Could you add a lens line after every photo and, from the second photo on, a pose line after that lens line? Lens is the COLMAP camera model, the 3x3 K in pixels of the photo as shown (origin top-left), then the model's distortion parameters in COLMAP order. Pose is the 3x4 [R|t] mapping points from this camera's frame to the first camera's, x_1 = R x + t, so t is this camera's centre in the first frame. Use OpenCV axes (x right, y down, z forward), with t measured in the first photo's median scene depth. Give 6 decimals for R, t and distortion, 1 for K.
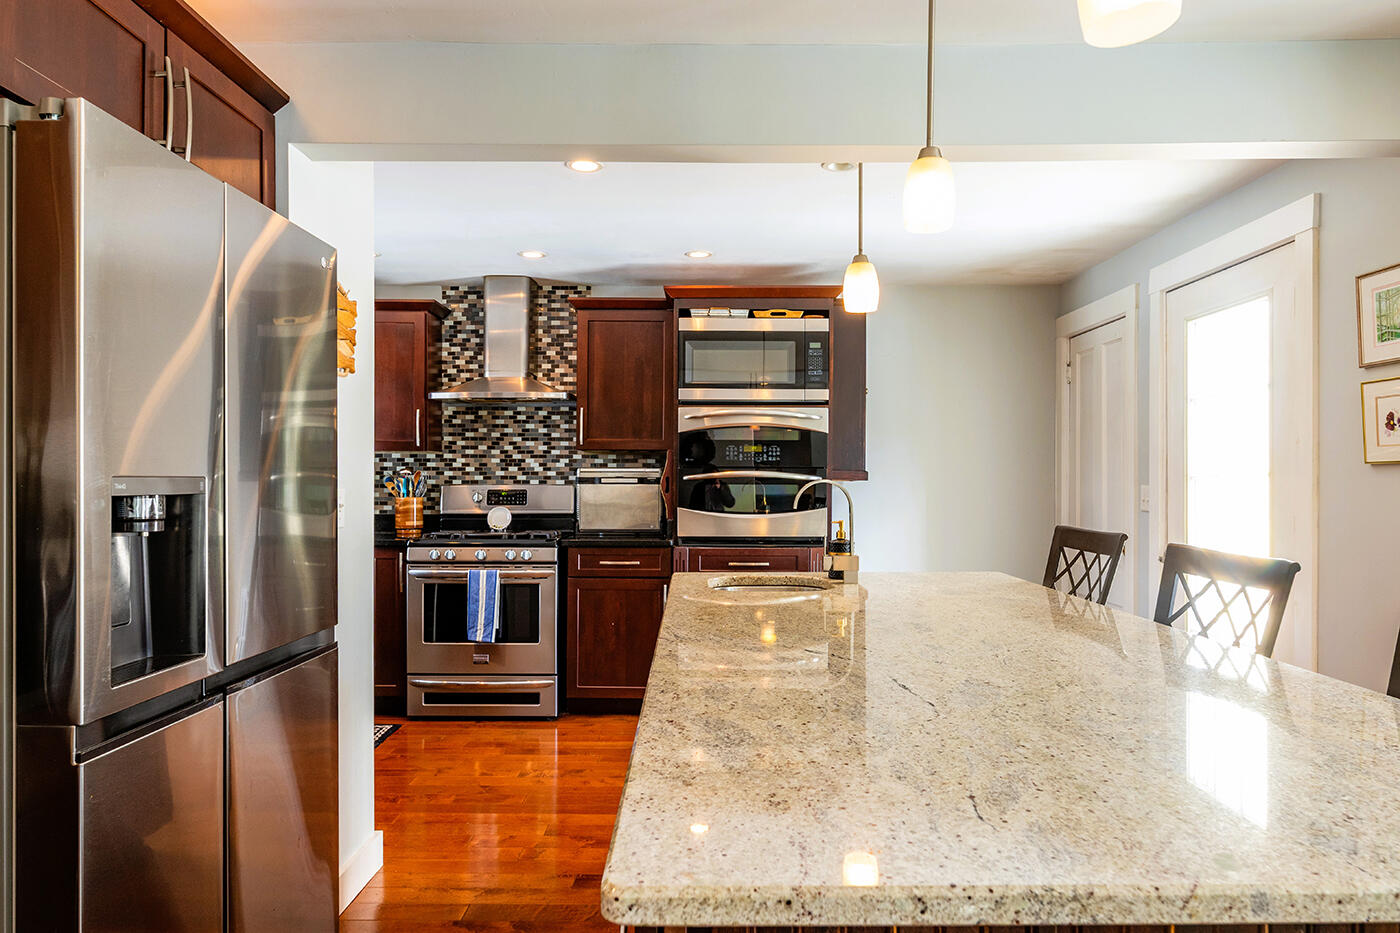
lens RADIAL K [[912.1, 0, 698.2], [0, 912.1, 482.6], [0, 0, 1]] dist [-0.002251, -0.001024]
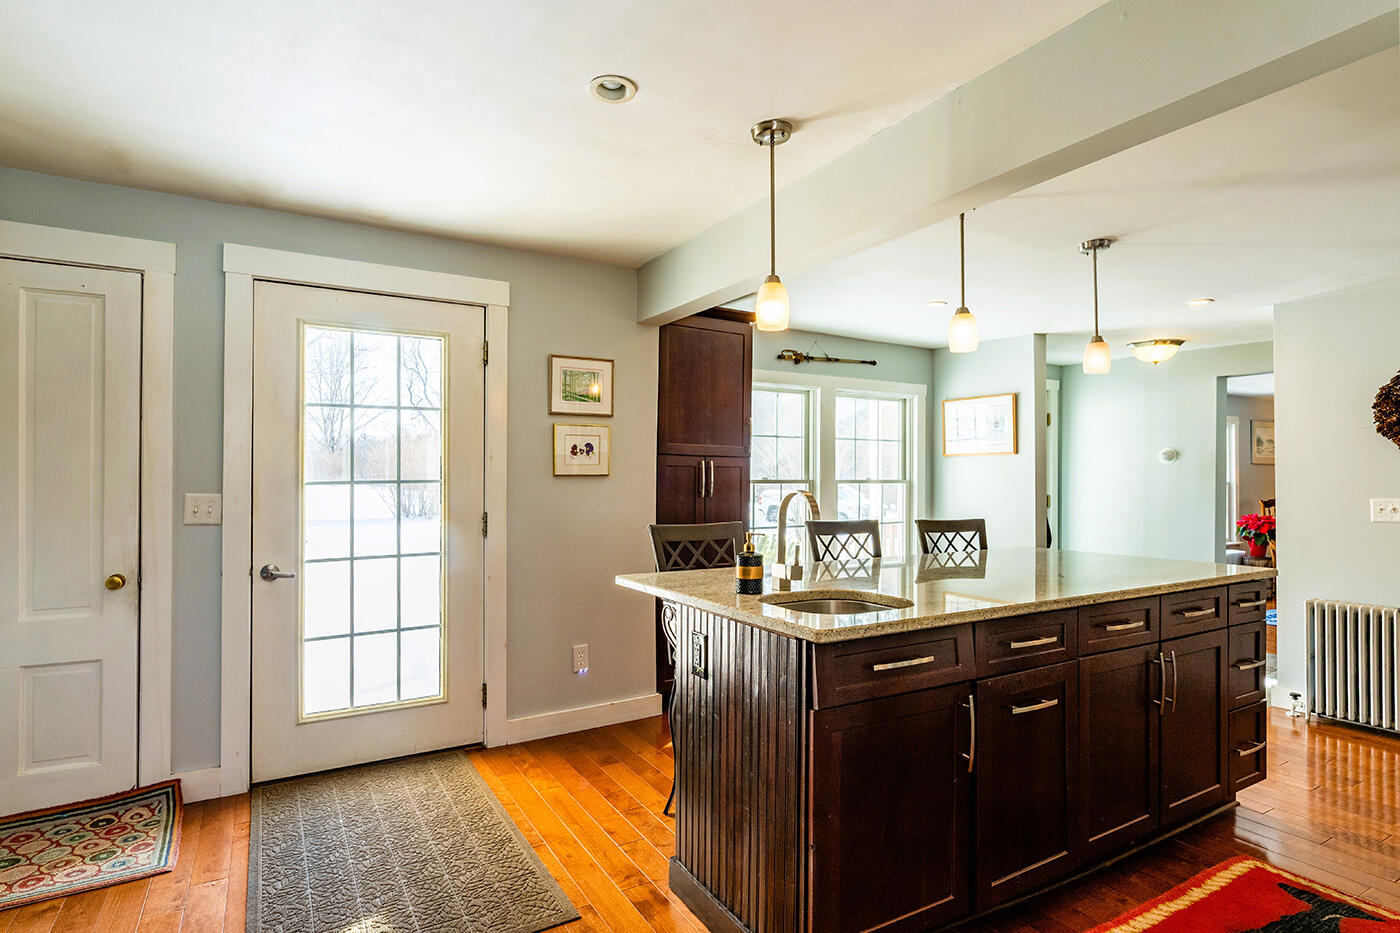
lens RADIAL K [[705.6, 0, 700.0], [0, 705.6, 466.5], [0, 0, 1]] dist [0.001192, 0.000080]
pose [[-0.496848, 0.007184, 0.867808, -0.275312], [-0.003512, 0.999941, -0.010289, -0.014799], [-0.867830, -0.008160, -0.496794, 0.846385]]
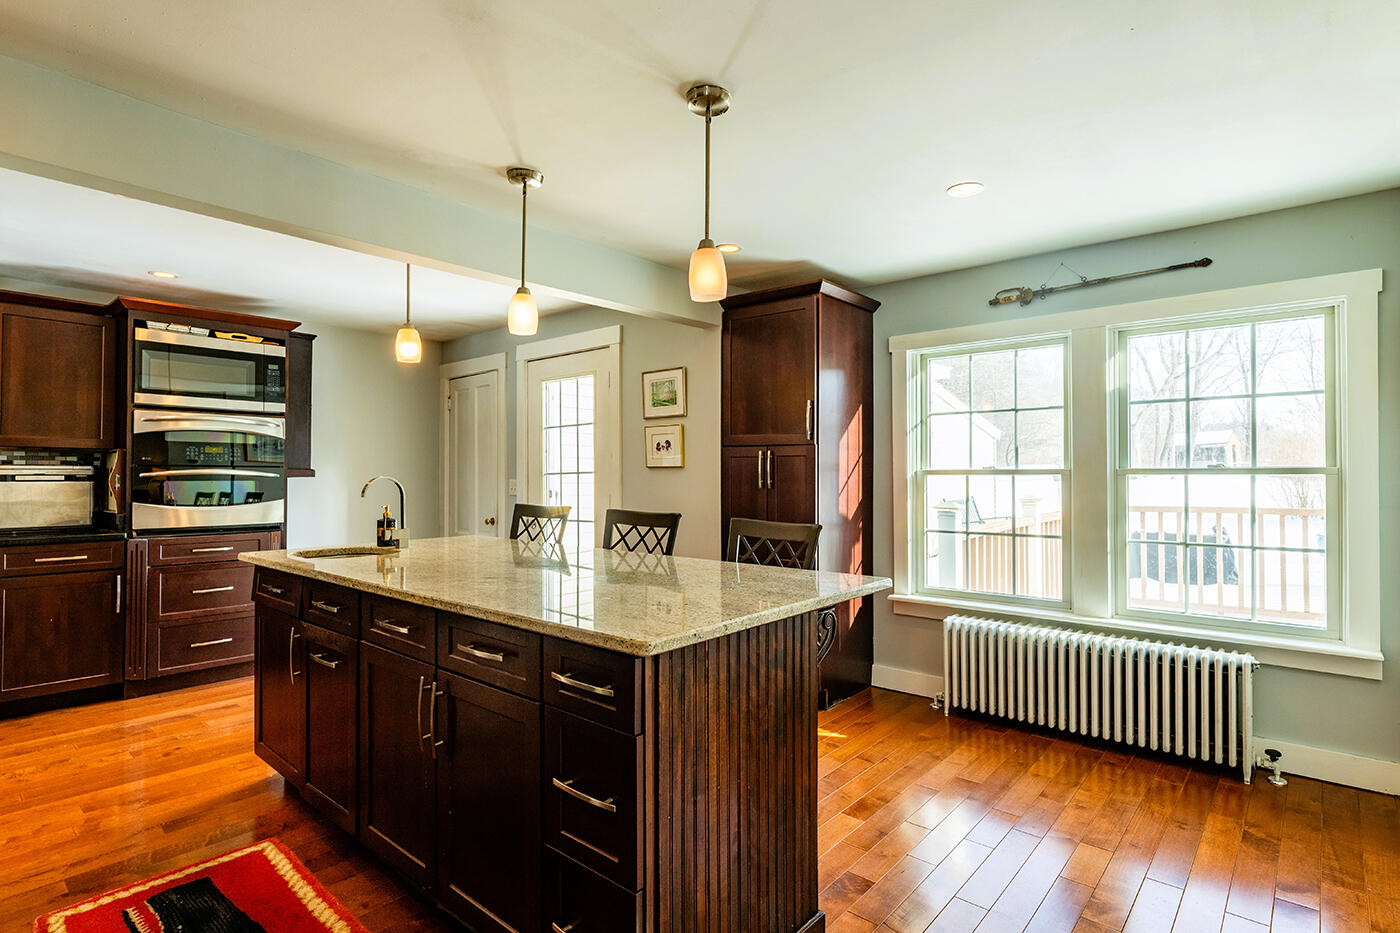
lens RADIAL K [[705.6, 0, 700.0], [0, 705.6, 466.5], [0, 0, 1]] dist [0.001192, 0.000080]
pose [[0.653011, 0.007069, 0.757315, -0.215643], [0.004735, 0.999899, -0.013416, -0.001079], [-0.757333, 0.012347, 0.652912, -0.054945]]
